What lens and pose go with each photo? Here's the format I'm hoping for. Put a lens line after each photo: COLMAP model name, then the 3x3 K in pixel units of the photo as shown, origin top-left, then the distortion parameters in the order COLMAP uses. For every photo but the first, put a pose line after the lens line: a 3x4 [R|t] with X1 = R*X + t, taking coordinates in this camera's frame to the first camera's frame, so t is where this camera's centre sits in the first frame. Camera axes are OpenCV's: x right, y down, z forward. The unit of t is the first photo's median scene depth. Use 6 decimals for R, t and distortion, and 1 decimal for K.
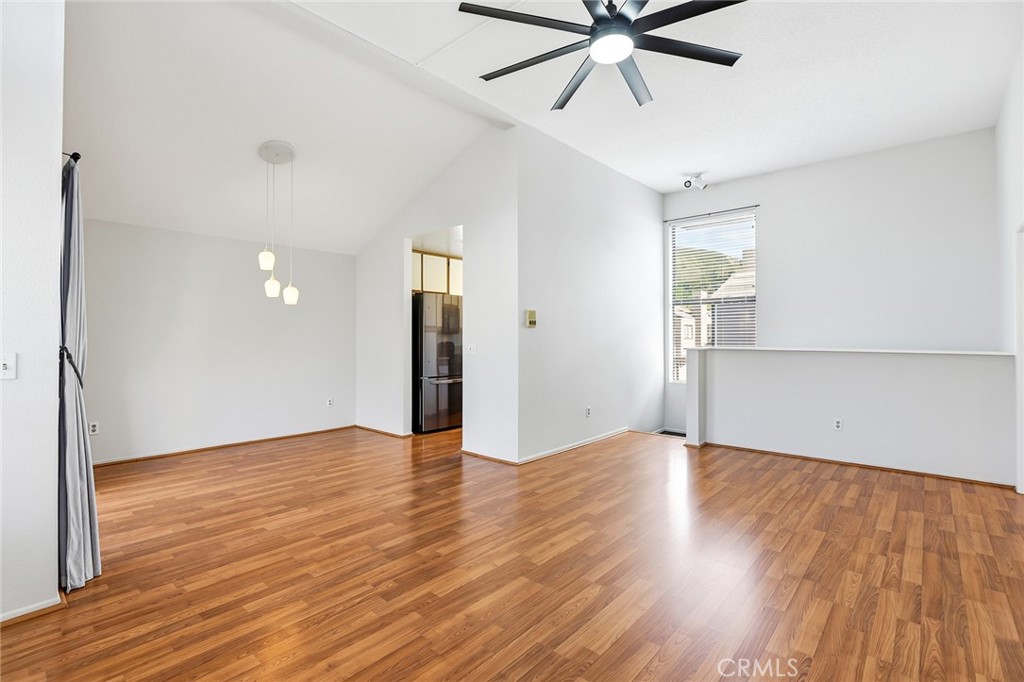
lens RADIAL K [[473.5, 0, 516.2], [0, 473.5, 333.1], [0, 0, 1]] dist [-0.006632, -0.000427]
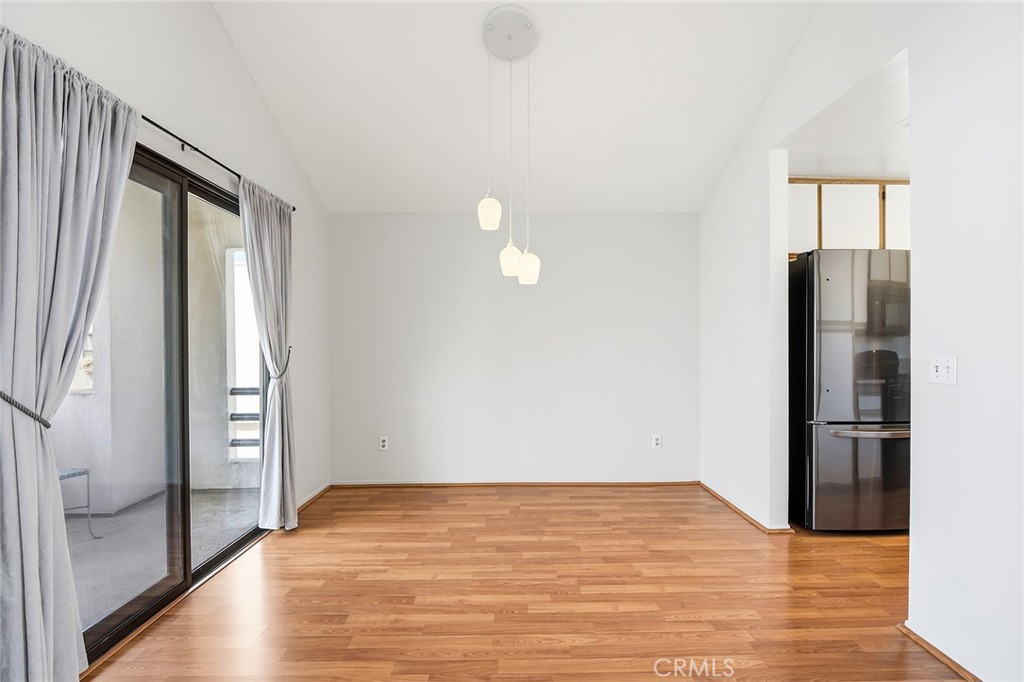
lens RADIAL K [[456.0, 0, 494.5], [0, 456.0, 342.1], [0, 0, 1]] dist [0.001497, -0.000262]
pose [[0.659991, 0.003501, -0.751266, -0.077344], [0.003669, 0.999962, 0.007883, 0.005064], [0.751265, -0.007959, 0.659953, 0.567093]]
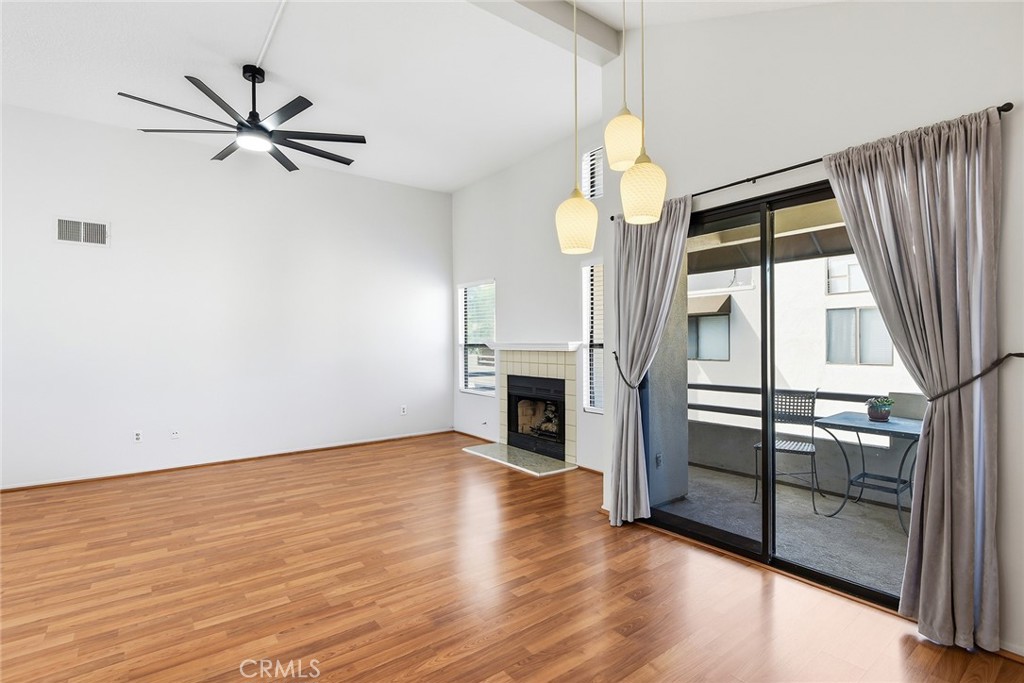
lens RADIAL K [[486.9, 0, 512.0], [0, 486.9, 341.5], [0, 0, 1]] dist [-0.009476, -0.000520]
pose [[-0.979071, 0.006088, 0.203428, -0.492857], [0.004559, 0.999958, -0.007983, 0.003795], [-0.203468, -0.006889, -0.979057, 1.320849]]
